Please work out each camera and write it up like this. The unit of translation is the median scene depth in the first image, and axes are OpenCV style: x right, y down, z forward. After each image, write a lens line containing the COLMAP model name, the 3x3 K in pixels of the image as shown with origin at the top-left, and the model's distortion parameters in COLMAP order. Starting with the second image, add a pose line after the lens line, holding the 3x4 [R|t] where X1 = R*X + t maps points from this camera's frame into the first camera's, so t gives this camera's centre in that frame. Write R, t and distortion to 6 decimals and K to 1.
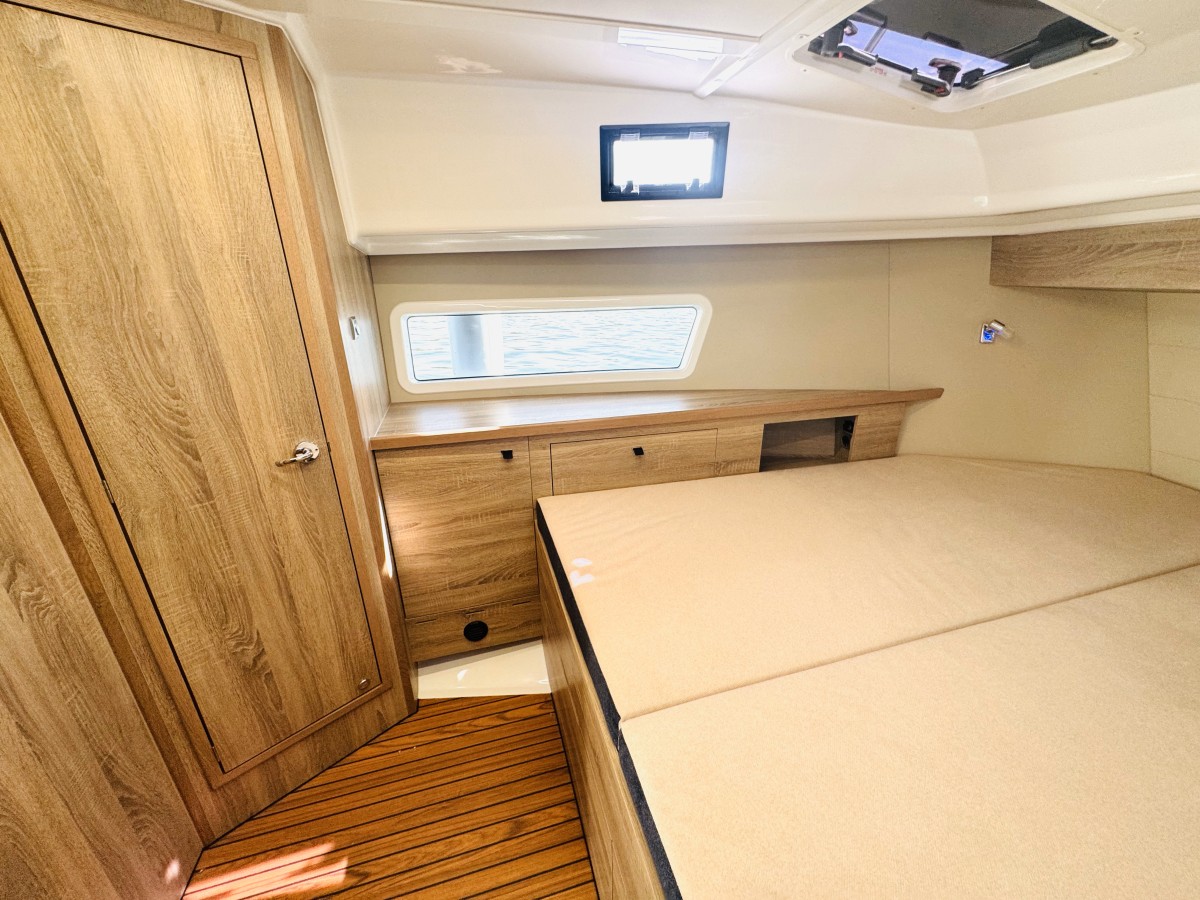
lens RADIAL K [[477.4, 0, 599.9], [0, 477.4, 447.1], [0, 0, 1]] dist [-0.000786, -0.000450]
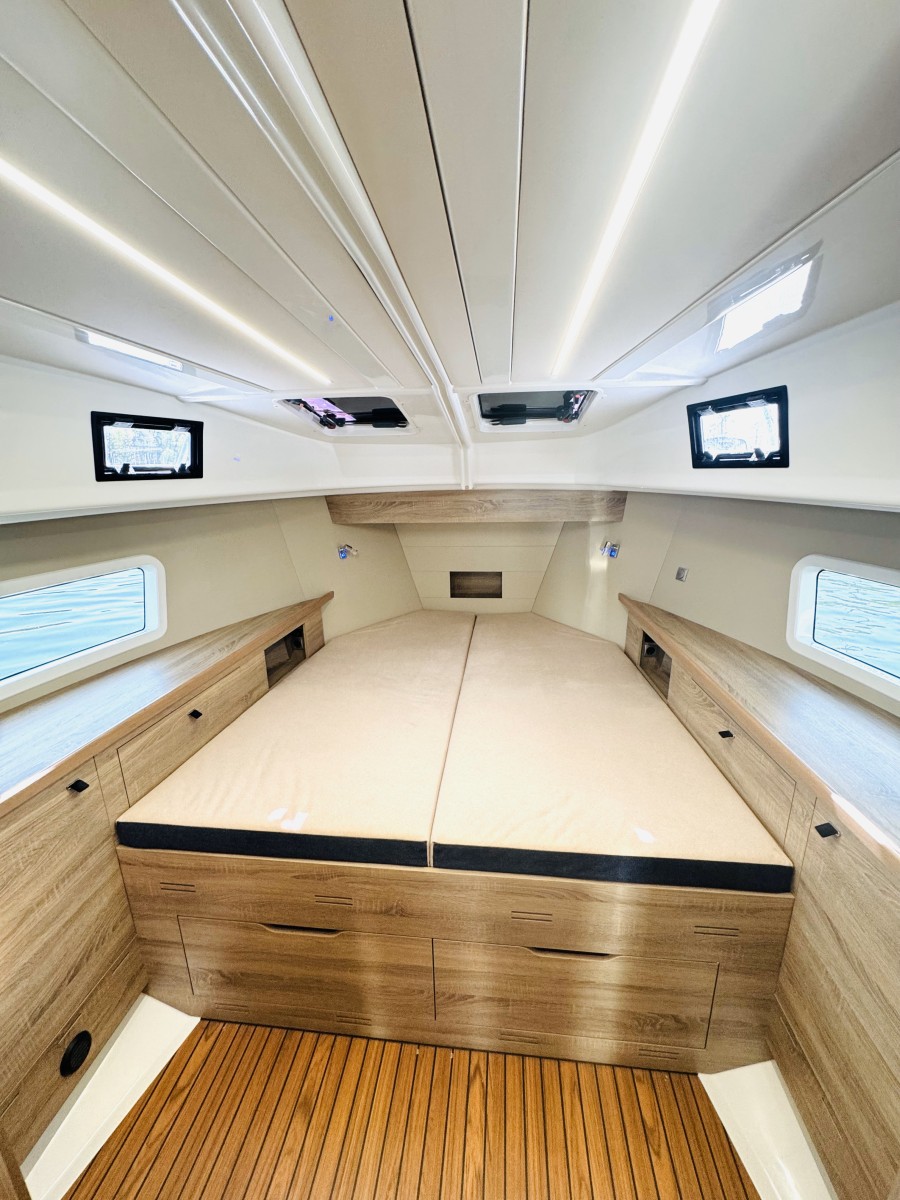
lens RADIAL K [[477.4, 0, 450.8], [0, 477.4, 602.8], [0, 0, 1]] dist [-0.000786, -0.000450]
pose [[0.377509, -0.234017, 0.895948, -0.572123], [0.335493, 0.936371, 0.103215, -0.137627], [-0.863094, 0.261620, 0.431999, 0.044960]]
